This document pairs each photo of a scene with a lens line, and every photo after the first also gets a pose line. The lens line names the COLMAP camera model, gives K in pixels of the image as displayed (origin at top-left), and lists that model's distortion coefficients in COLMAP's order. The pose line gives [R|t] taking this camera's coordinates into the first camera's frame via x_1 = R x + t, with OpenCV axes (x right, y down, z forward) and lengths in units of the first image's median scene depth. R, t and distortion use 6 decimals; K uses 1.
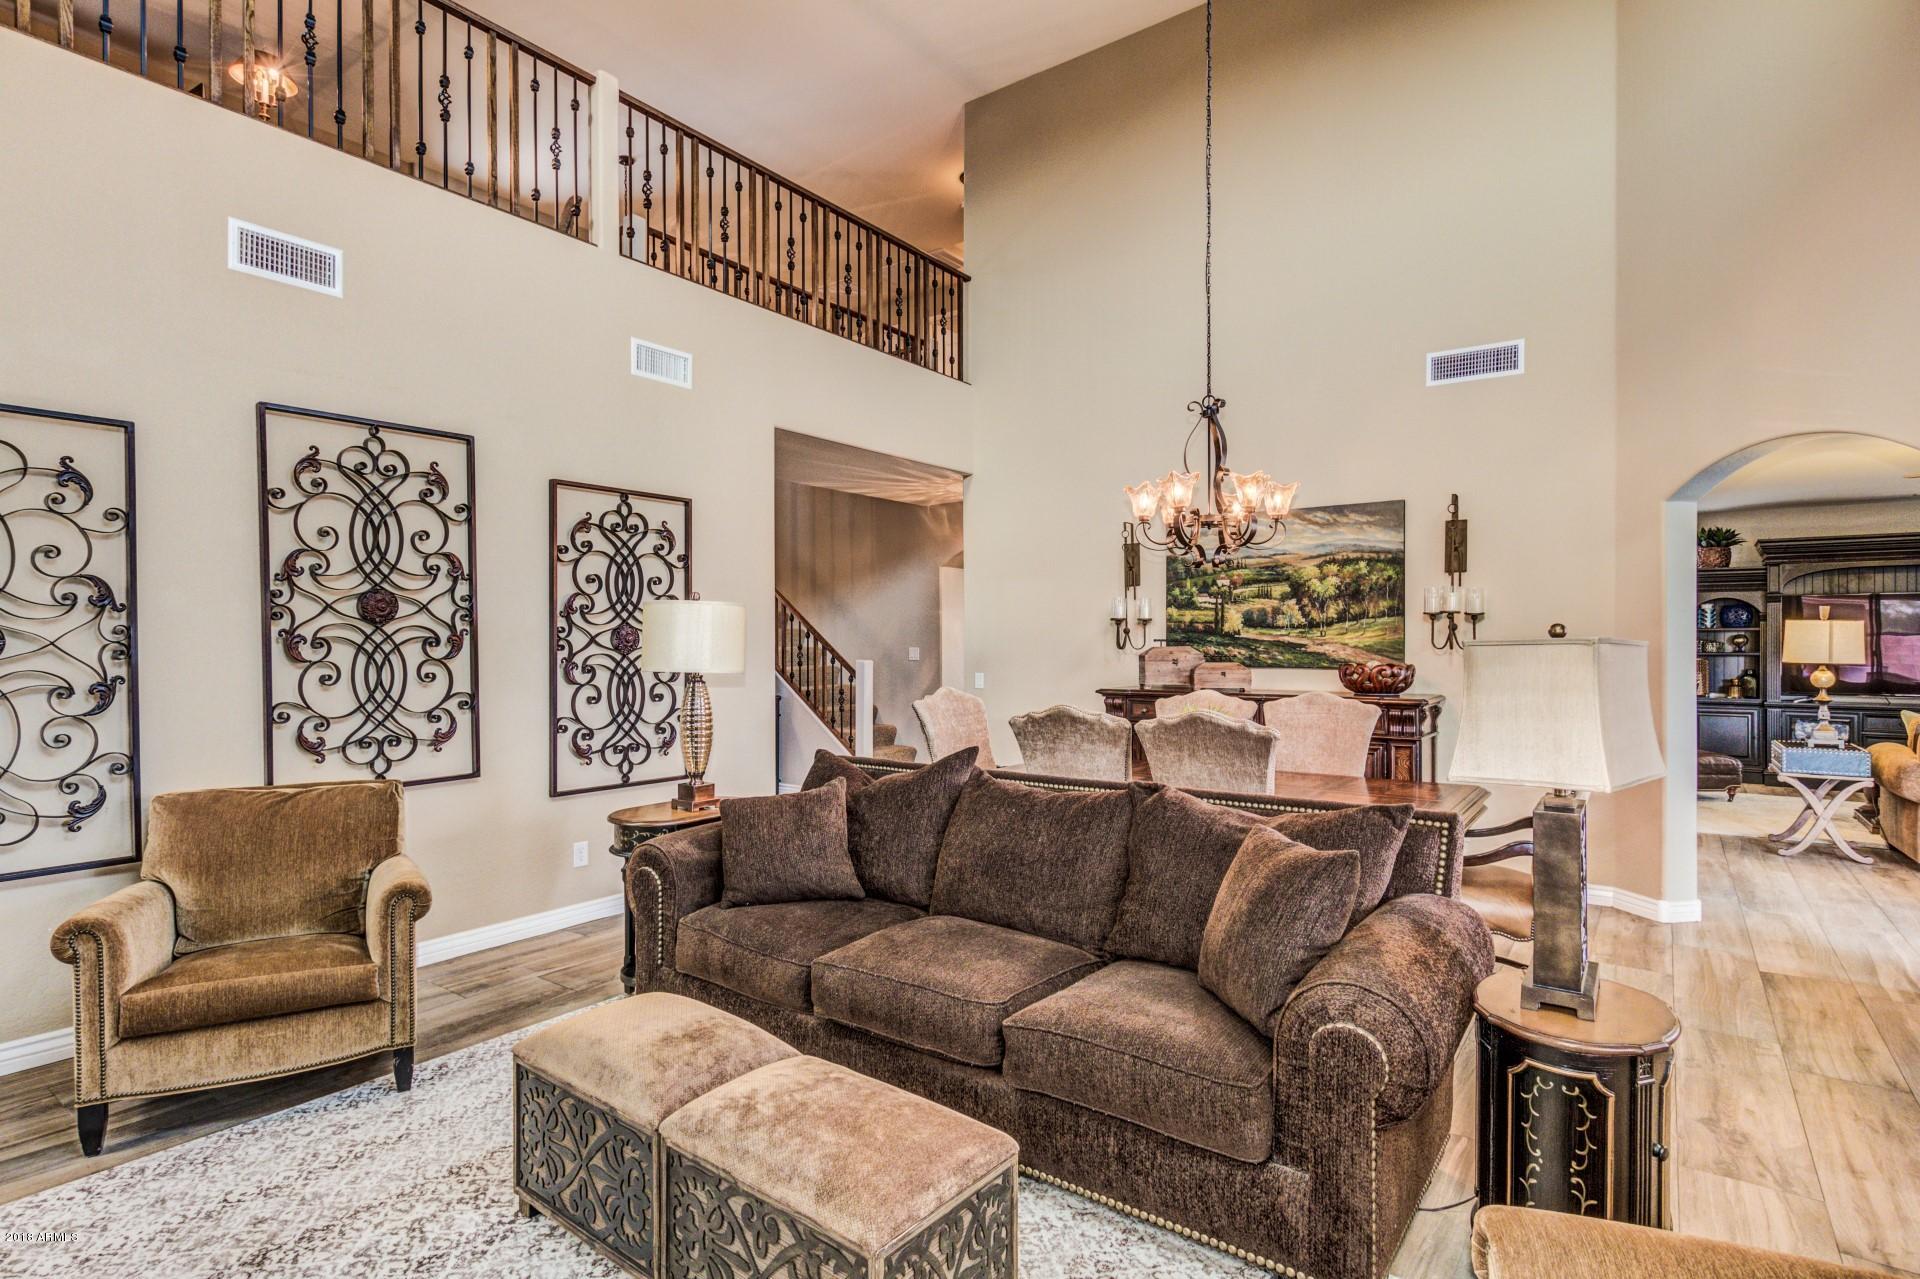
lens RADIAL K [[962.7, 0, 965.5], [0, 962.7, 646.3], [0, 0, 1]] dist [-0.000517, -0.001846]
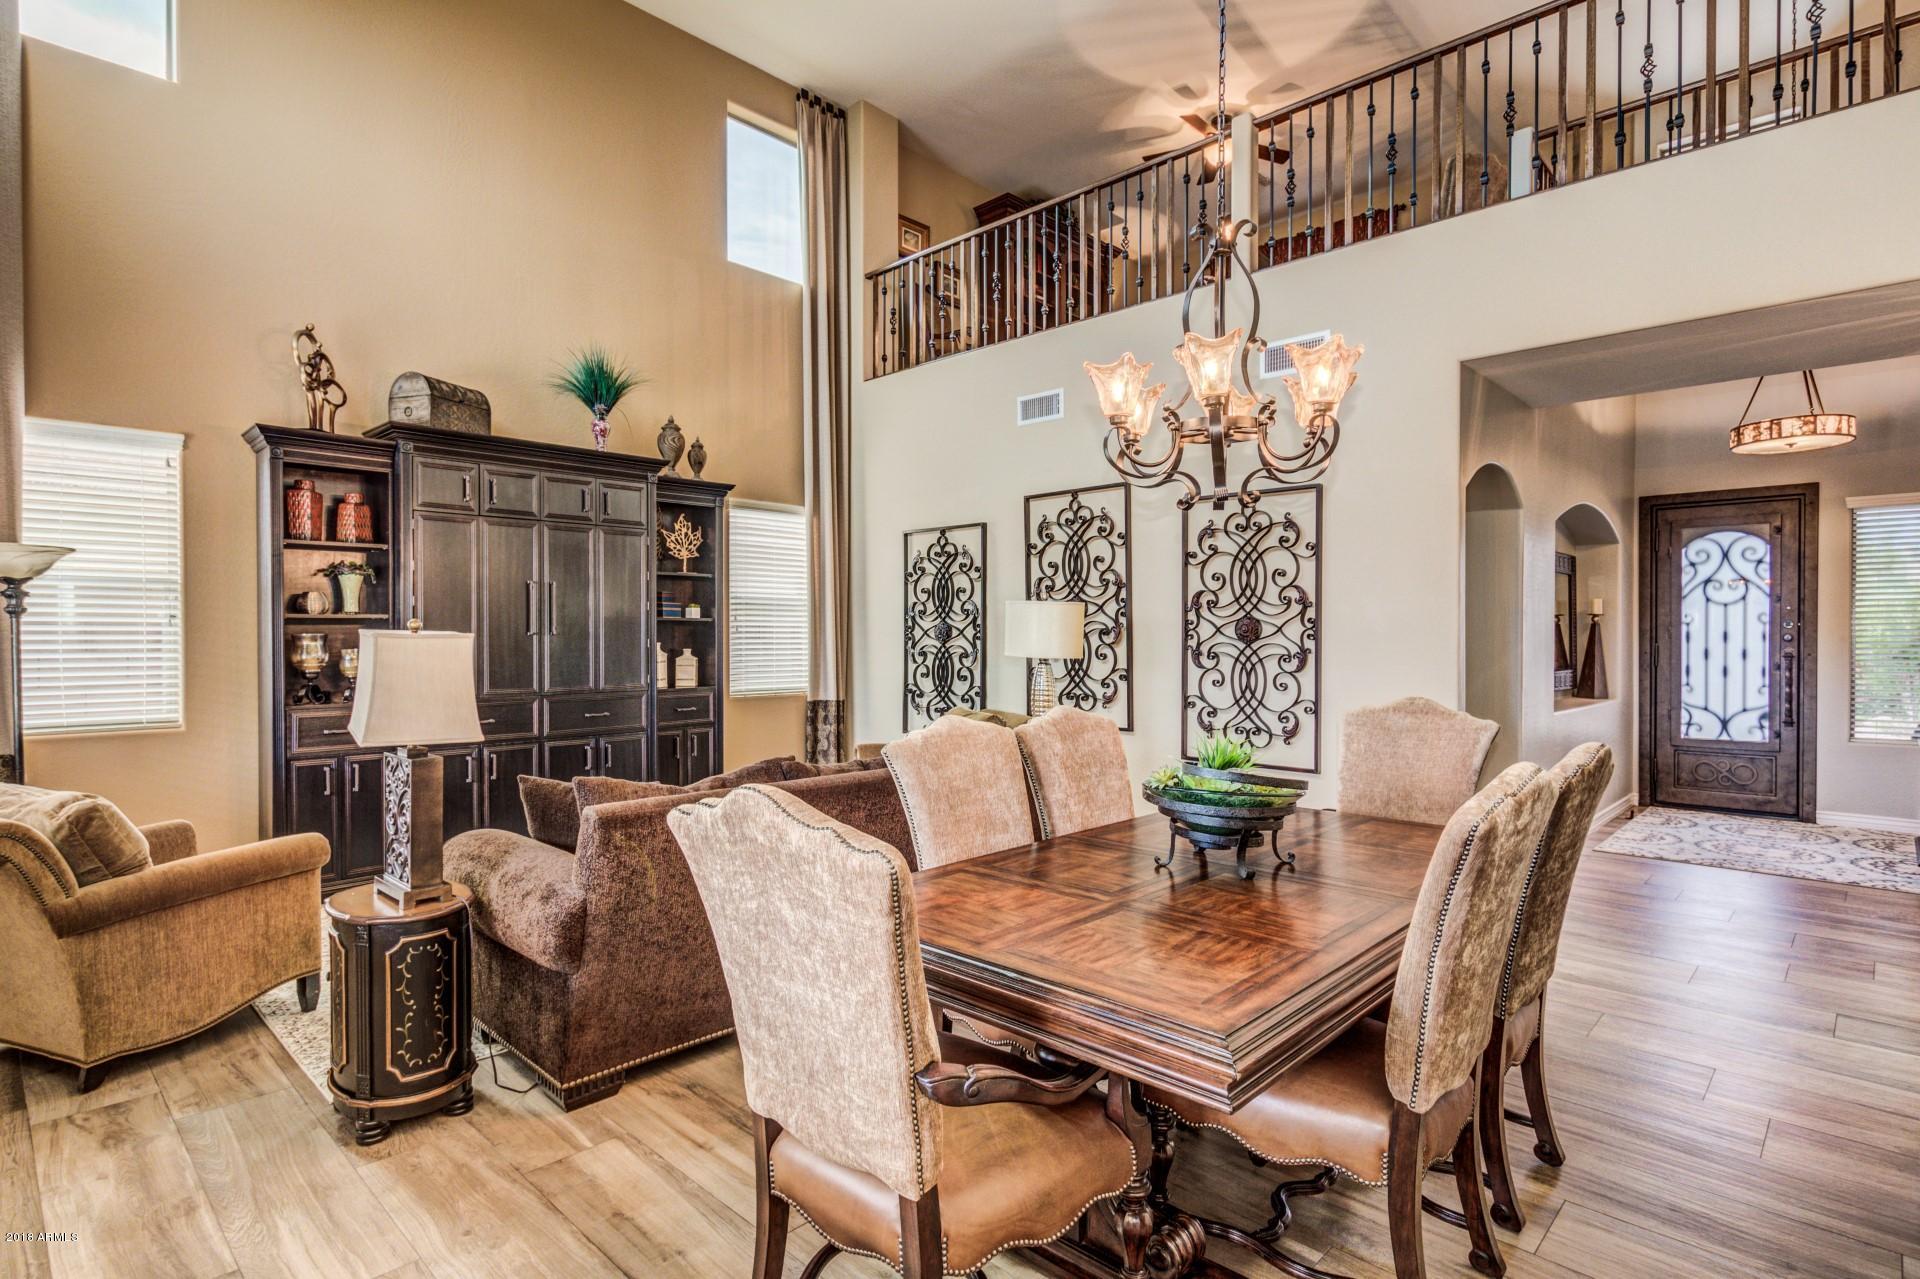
lens RADIAL K [[962.7, 0, 968.2], [0, 962.7, 641.5], [0, 0, 1]] dist [-0.000517, -0.001846]
pose [[-0.124656, 0.007118, -0.992174, 0.797078], [-0.008235, 0.999932, 0.008208, -0.000277], [0.992166, 0.009194, -0.124589, 0.865412]]
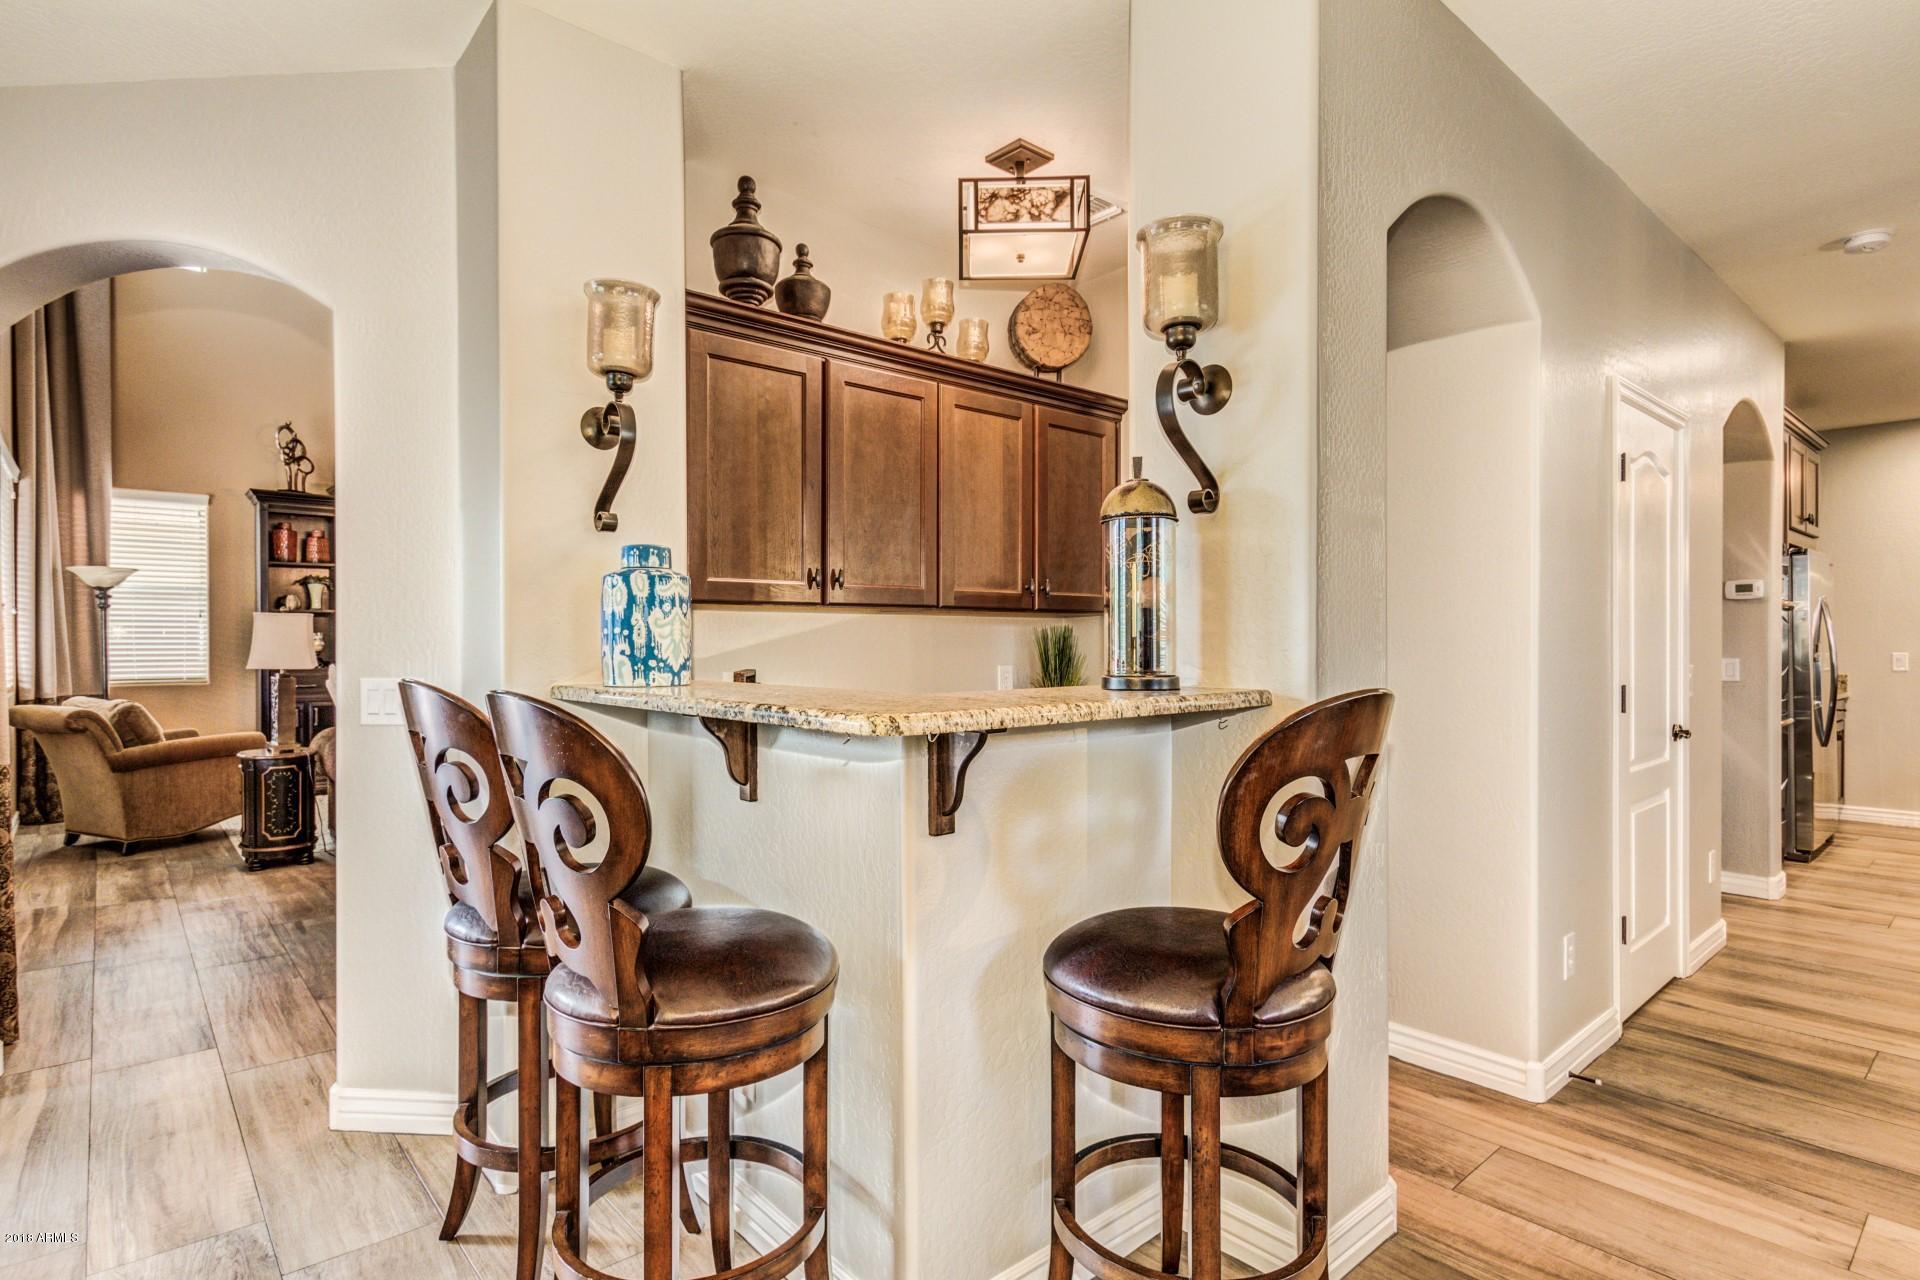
lens RADIAL K [[962.7, 0, 957.5], [0, 962.7, 639.4], [0, 0, 1]] dist [-0.000517, -0.001846]
pose [[-0.206689, 0.000131, -0.978407, 1.286598], [-0.004728, 0.999988, 0.001133, 0.033779], [0.978395, 0.004860, -0.206686, 1.596837]]
